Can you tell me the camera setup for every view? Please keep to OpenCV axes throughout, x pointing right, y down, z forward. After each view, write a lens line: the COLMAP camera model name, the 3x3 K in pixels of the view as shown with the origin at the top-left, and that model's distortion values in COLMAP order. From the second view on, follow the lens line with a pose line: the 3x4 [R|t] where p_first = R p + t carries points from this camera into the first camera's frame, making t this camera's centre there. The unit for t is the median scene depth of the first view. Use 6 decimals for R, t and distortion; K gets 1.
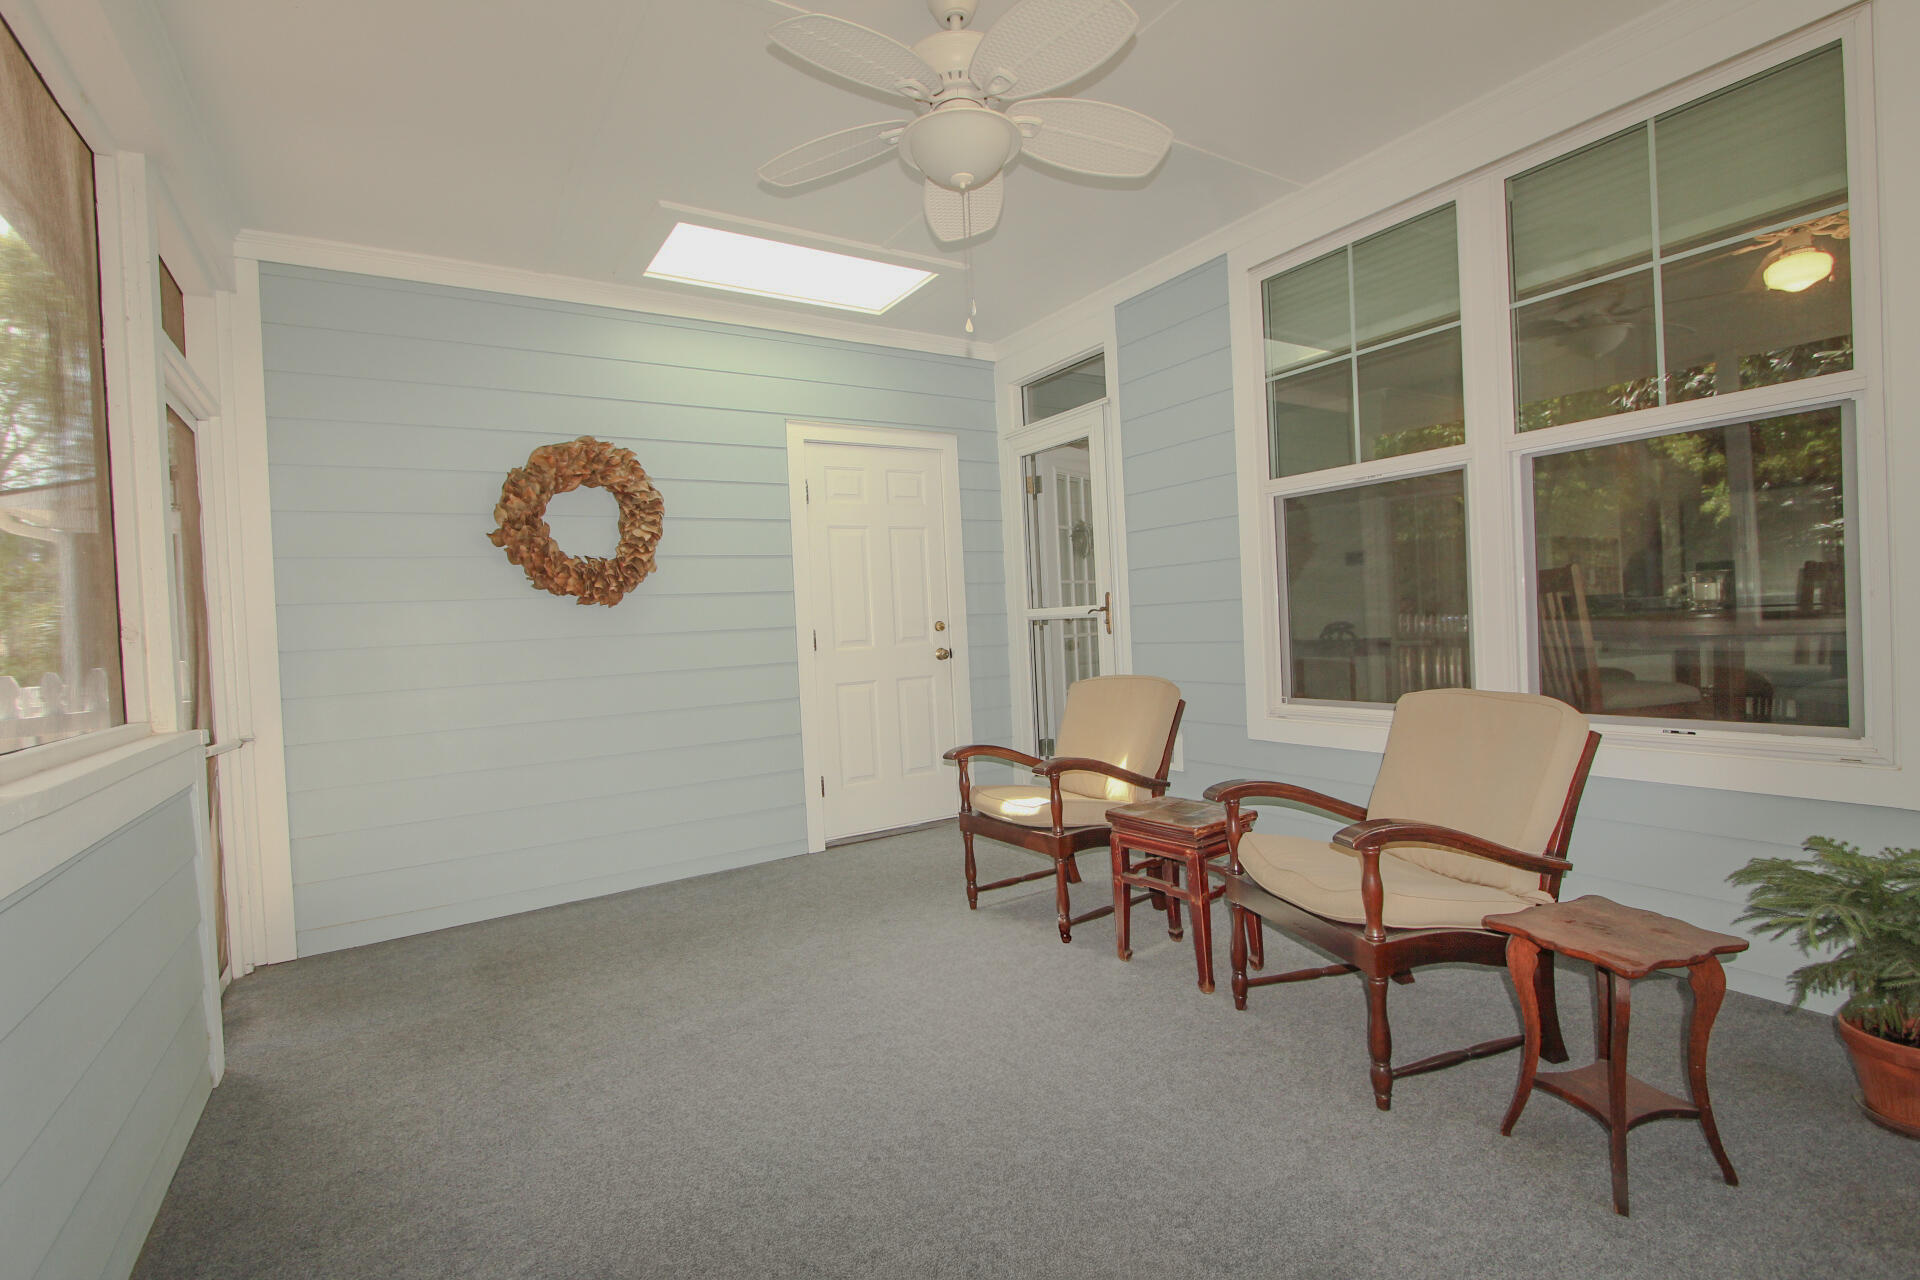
lens RADIAL K [[870.4, 0, 960.0], [0, 870.4, 640.0], [0, 0, 1]] dist [-0.016384, 0.000514]
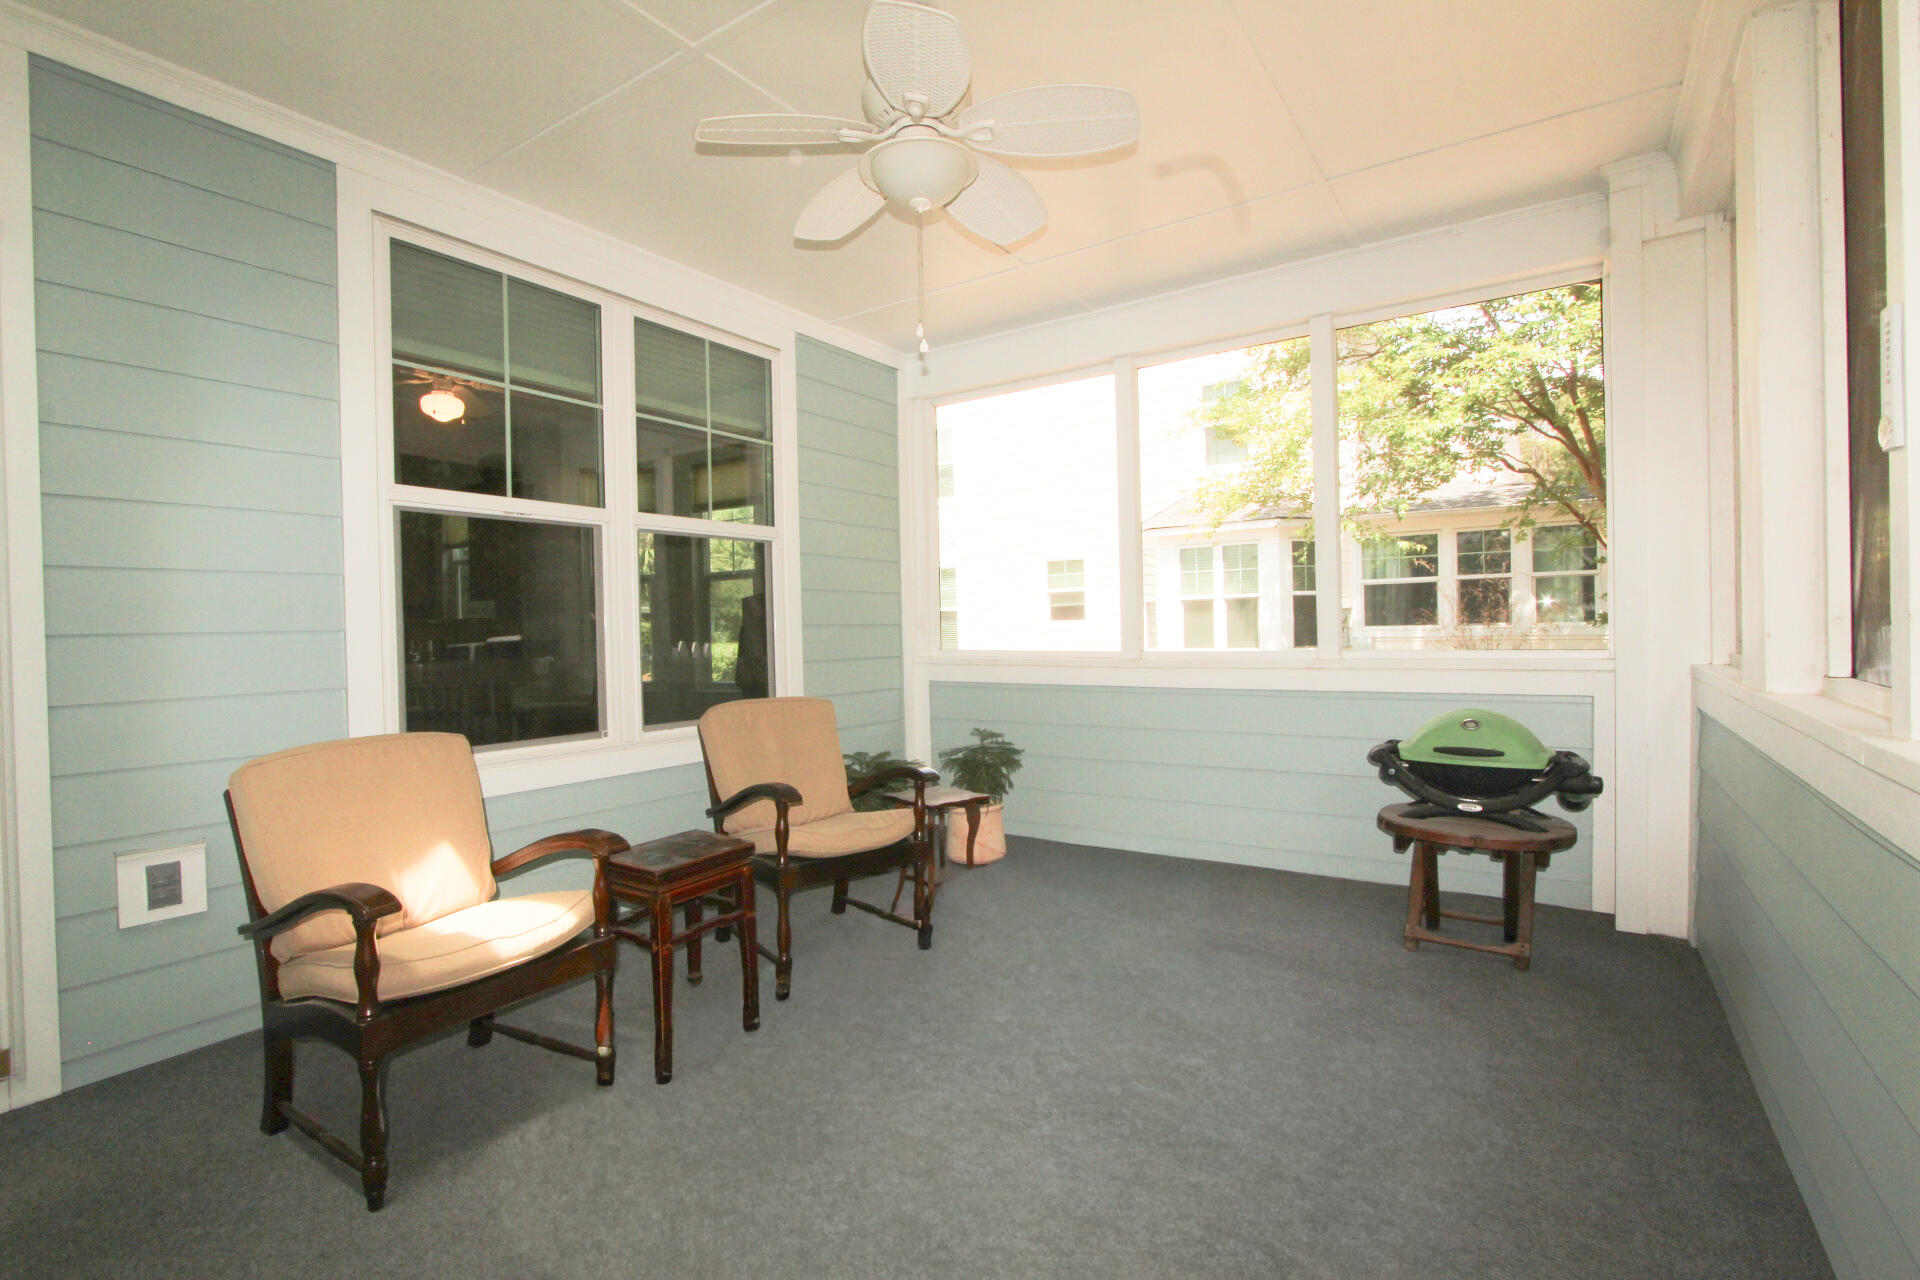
lens RADIAL K [[870.4, 0, 960.0], [0, 870.4, 640.0], [0, 0, 1]] dist [-0.016384, 0.000514]
pose [[-0.399715, 0.052801, 0.915118, -0.670382], [0.070833, 0.997134, -0.026594, 0.018896], [-0.913899, 0.054191, -0.402309, 1.011921]]
